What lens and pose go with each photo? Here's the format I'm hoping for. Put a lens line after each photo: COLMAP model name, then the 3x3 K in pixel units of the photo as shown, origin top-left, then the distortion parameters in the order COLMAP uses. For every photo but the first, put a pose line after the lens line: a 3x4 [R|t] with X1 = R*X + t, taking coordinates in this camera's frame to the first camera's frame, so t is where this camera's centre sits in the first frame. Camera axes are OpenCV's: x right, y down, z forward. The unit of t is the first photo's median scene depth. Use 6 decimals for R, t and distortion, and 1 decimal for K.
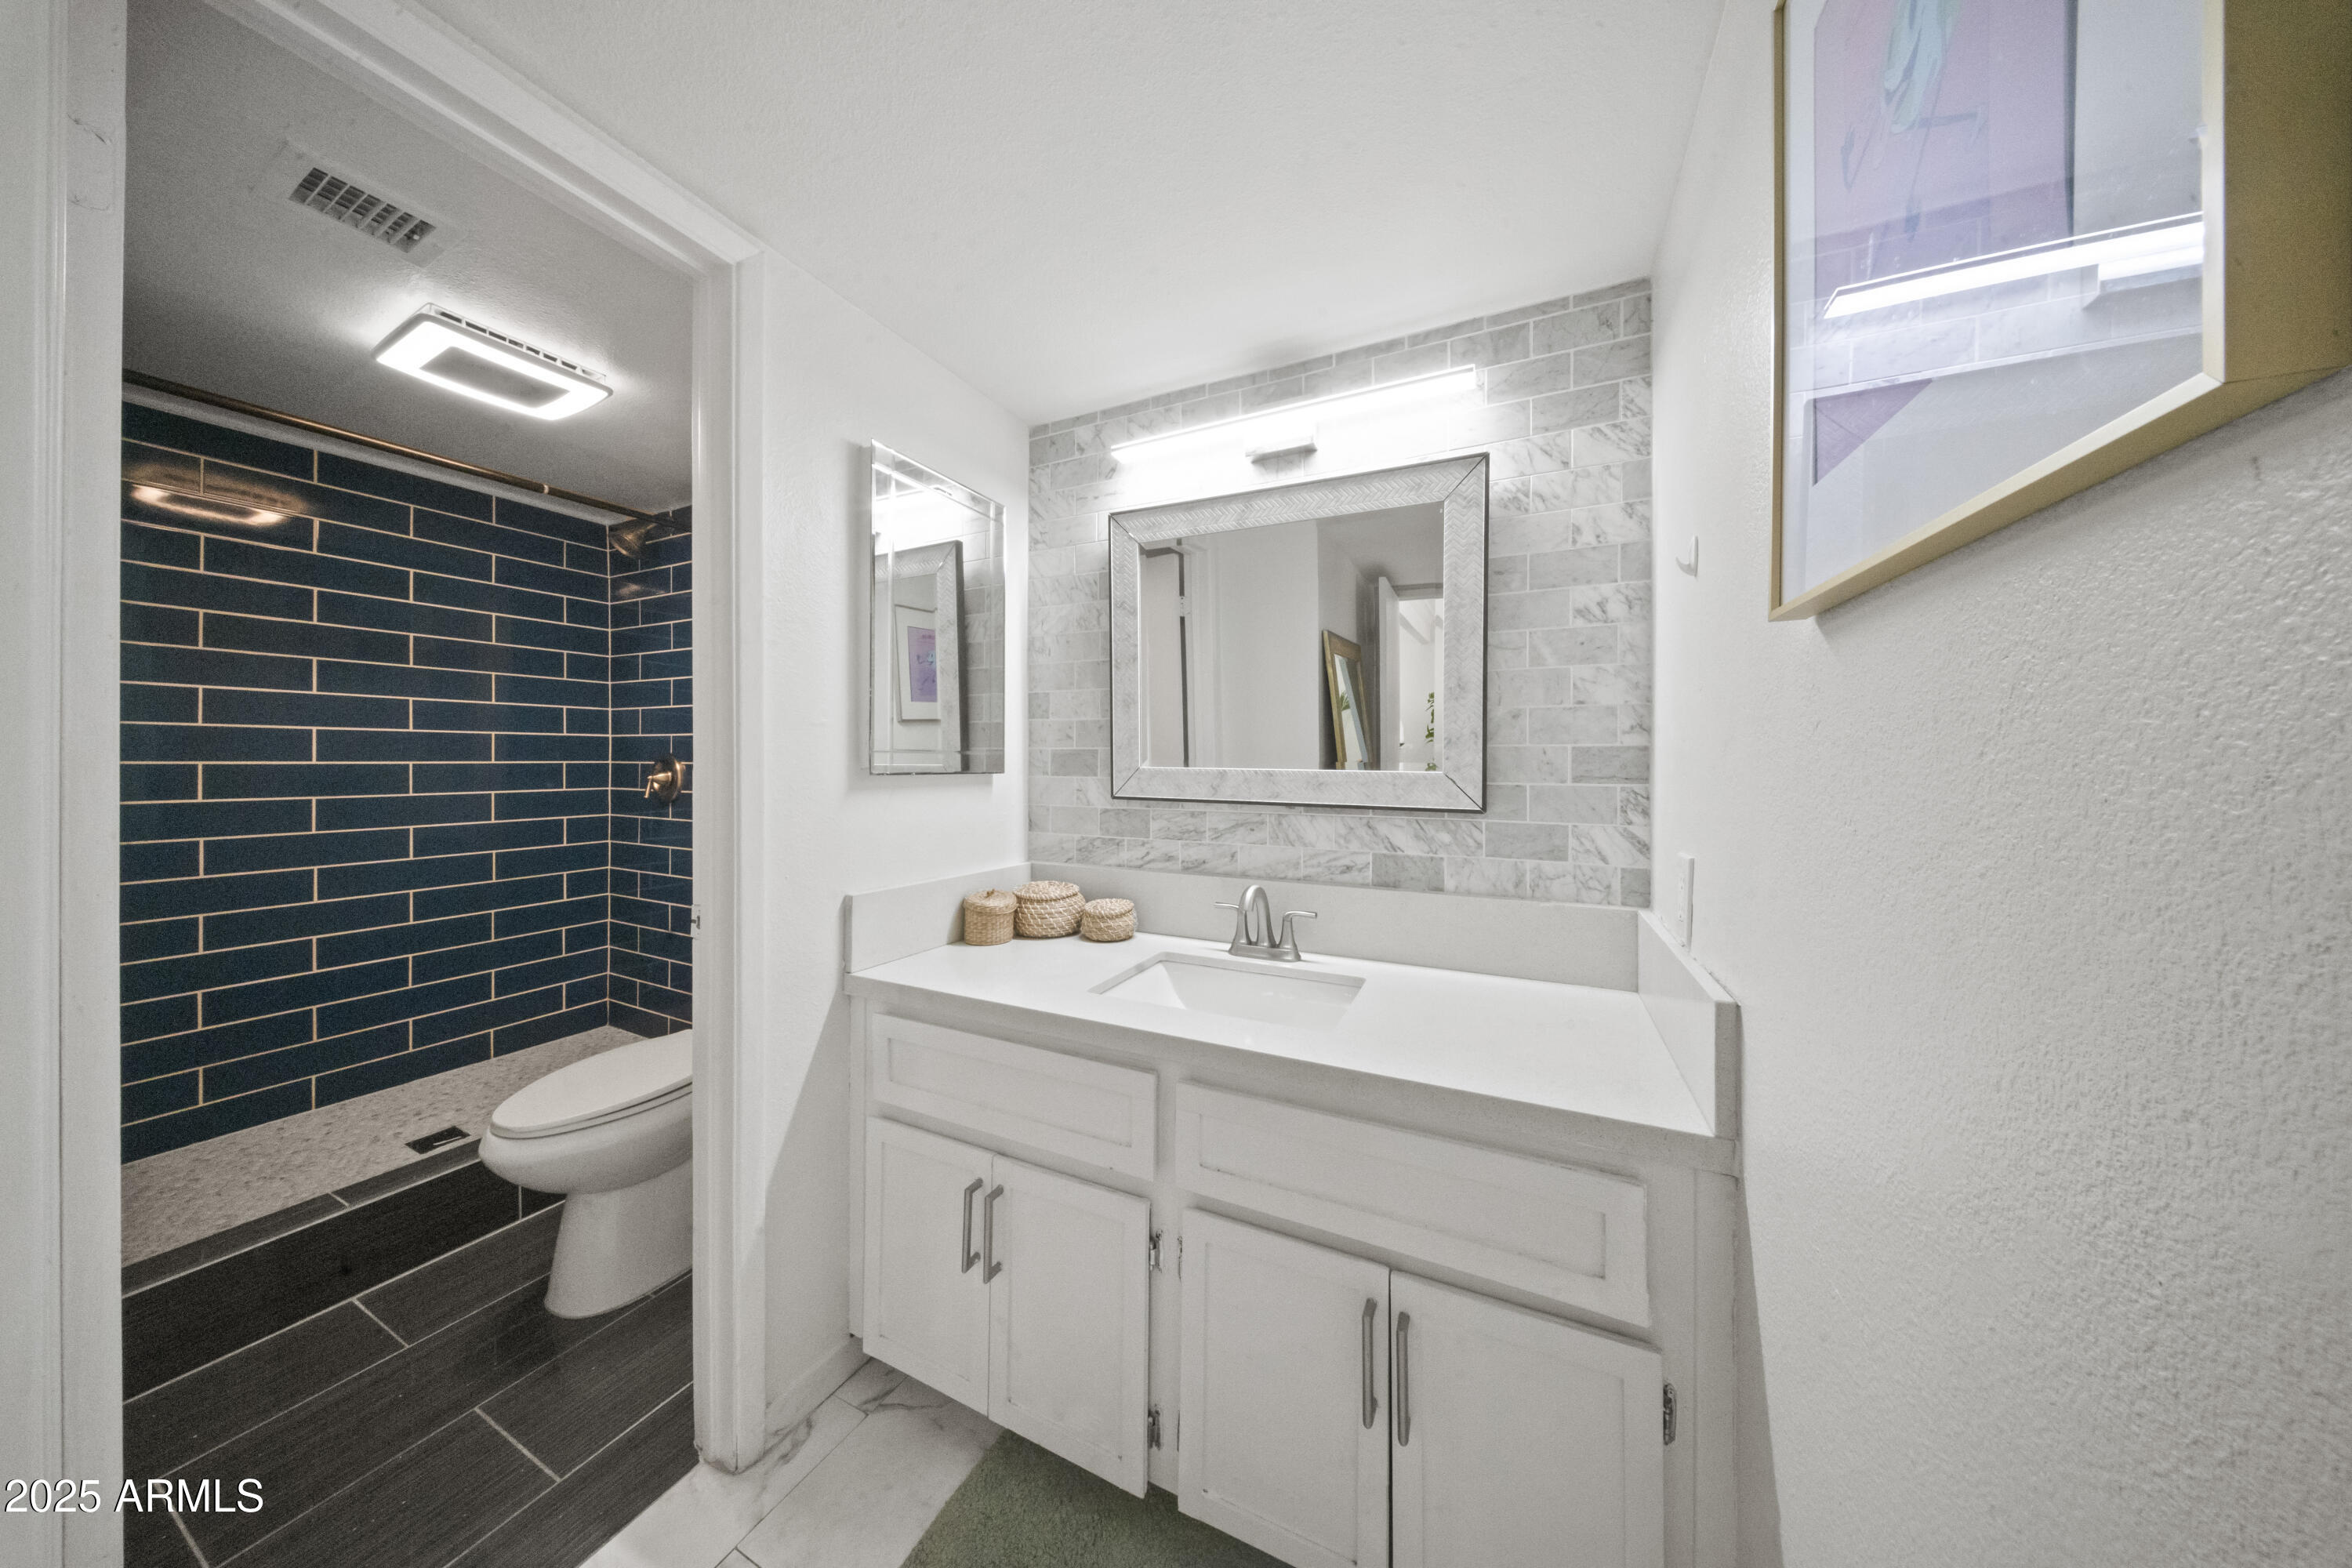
lens RADIAL K [[695.2, 0, 1170.7], [0, 695.2, 769.0], [0, 0, 1]] dist [-0.002941, -0.000371]
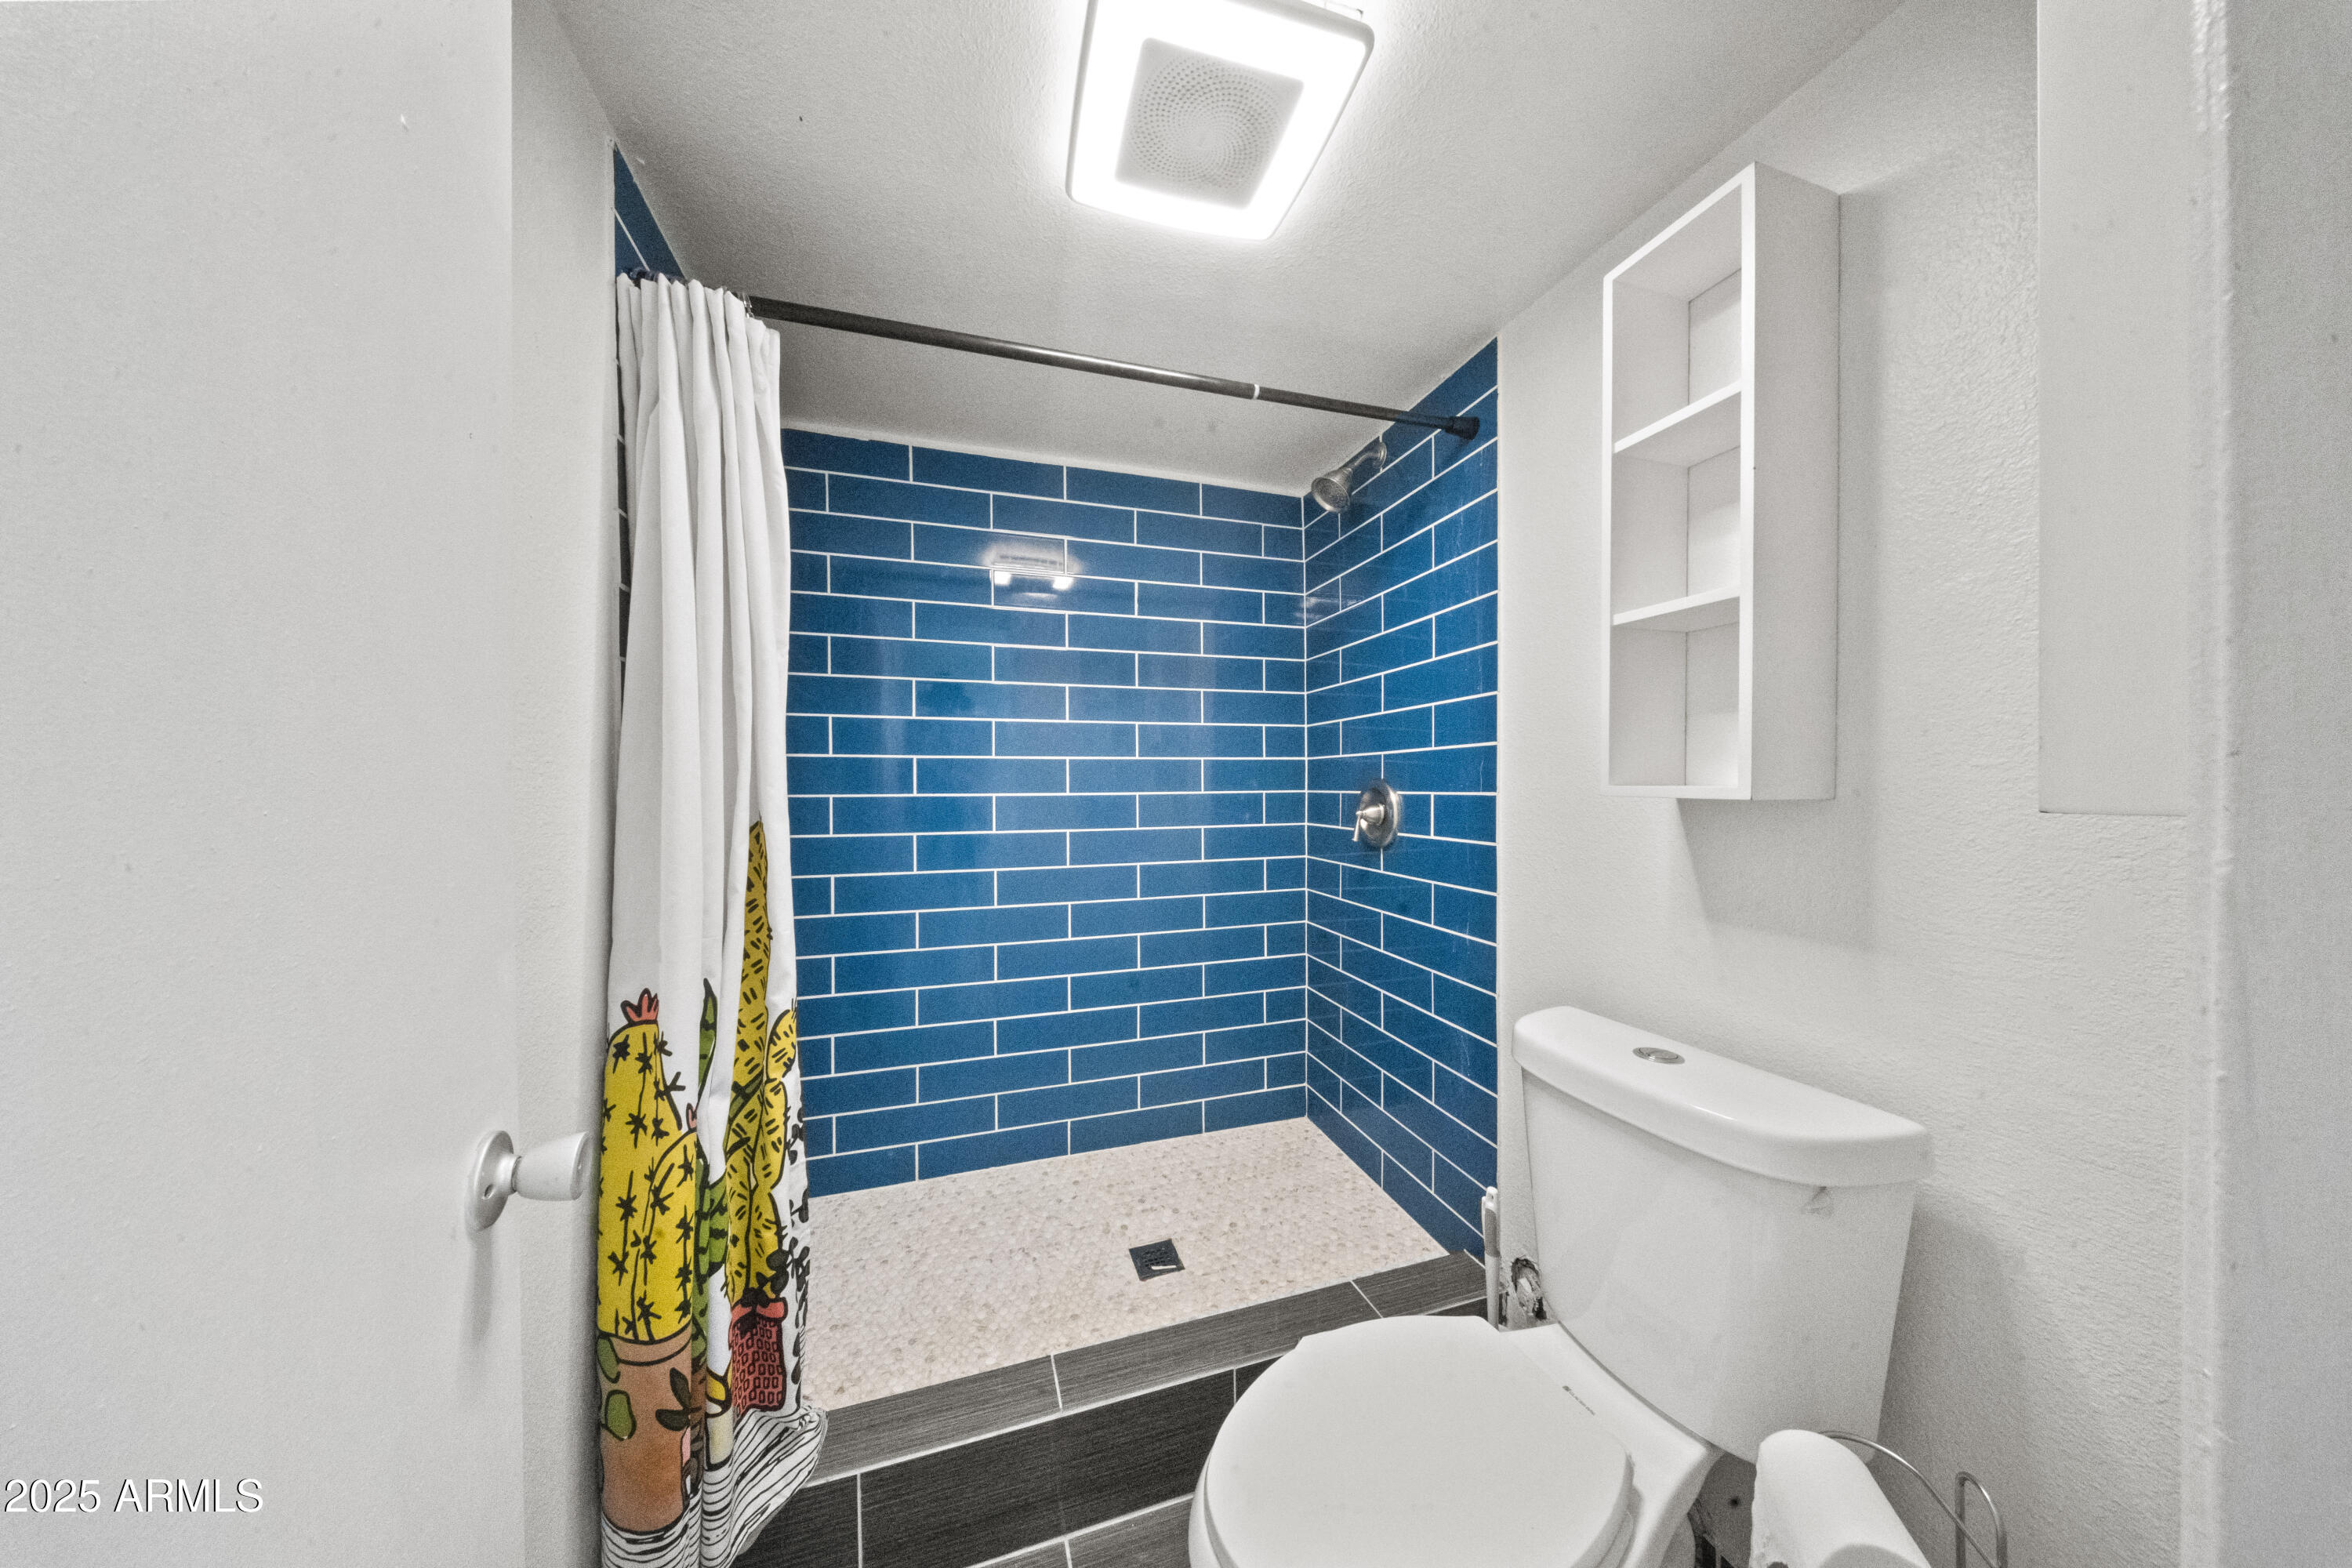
lens RADIAL K [[695.2, 0, 1174.6], [0, 695.2, 793.0], [0, 0, 1]] dist [-0.002941, -0.000371]
pose [[0.684586, -0.003406, -0.728924, -0.347399], [0.005424, 0.999985, 0.000421, -0.009786], [0.728912, -0.004241, 0.684595, 0.357430]]
